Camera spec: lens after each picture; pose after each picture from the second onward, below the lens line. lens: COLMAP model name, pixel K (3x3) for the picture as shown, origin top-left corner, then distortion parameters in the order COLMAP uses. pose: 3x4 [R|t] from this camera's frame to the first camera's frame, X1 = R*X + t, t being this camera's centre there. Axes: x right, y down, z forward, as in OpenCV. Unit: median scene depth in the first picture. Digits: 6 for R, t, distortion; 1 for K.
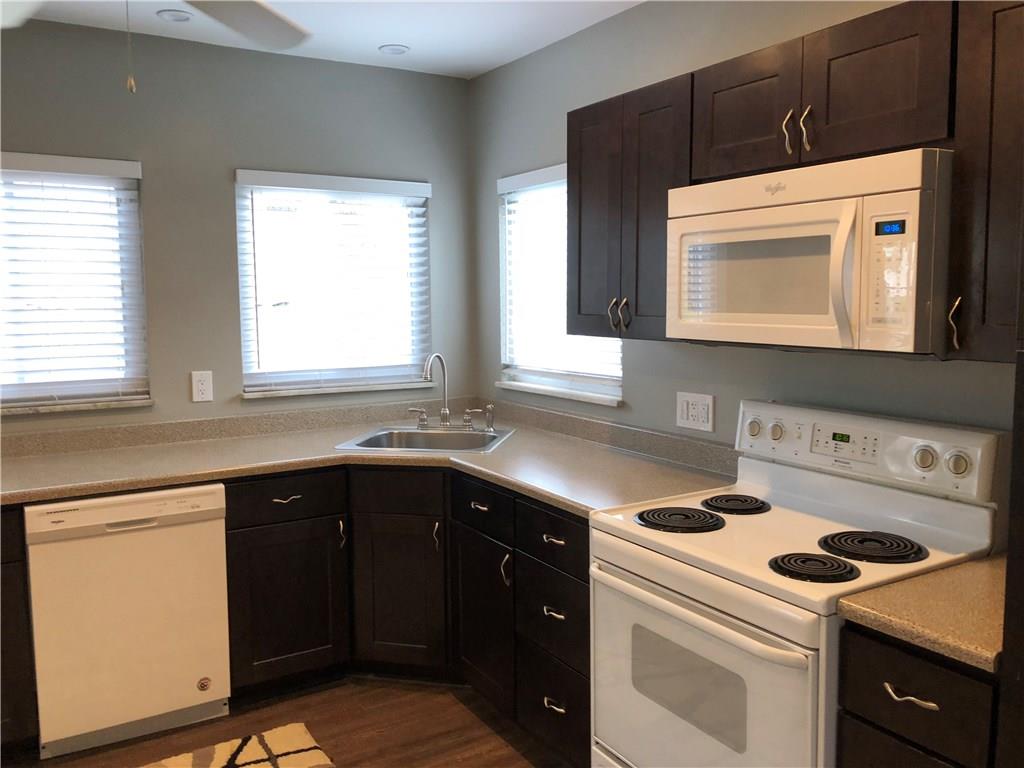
lens RADIAL K [[849.4, 0, 506.9], [0, 849.4, 379.4], [0, 0, 1]] dist [0.015544, 0.003130]
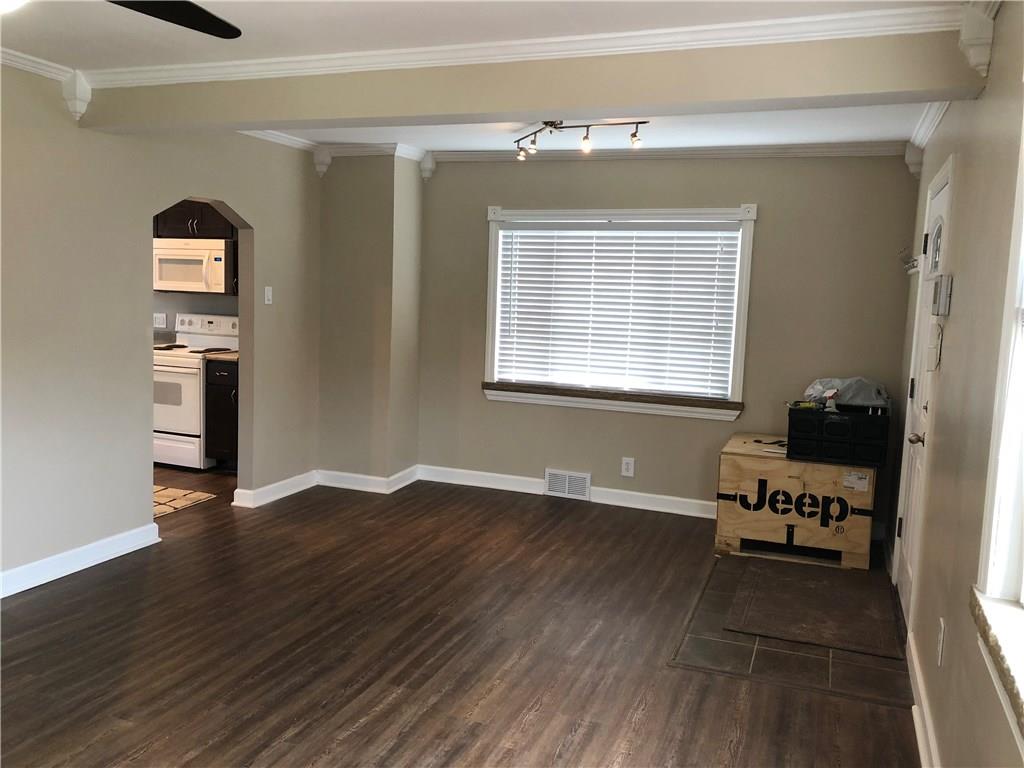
lens RADIAL K [[849.4, 0, 504.4], [0, 849.4, 385.2], [0, 0, 1]] dist [0.015544, 0.003130]
pose [[0.797429, -0.029033, 0.602714, -0.710216], [0.017871, 0.999540, 0.024504, 0.265669], [-0.603148, -0.008769, 0.797581, -2.389448]]
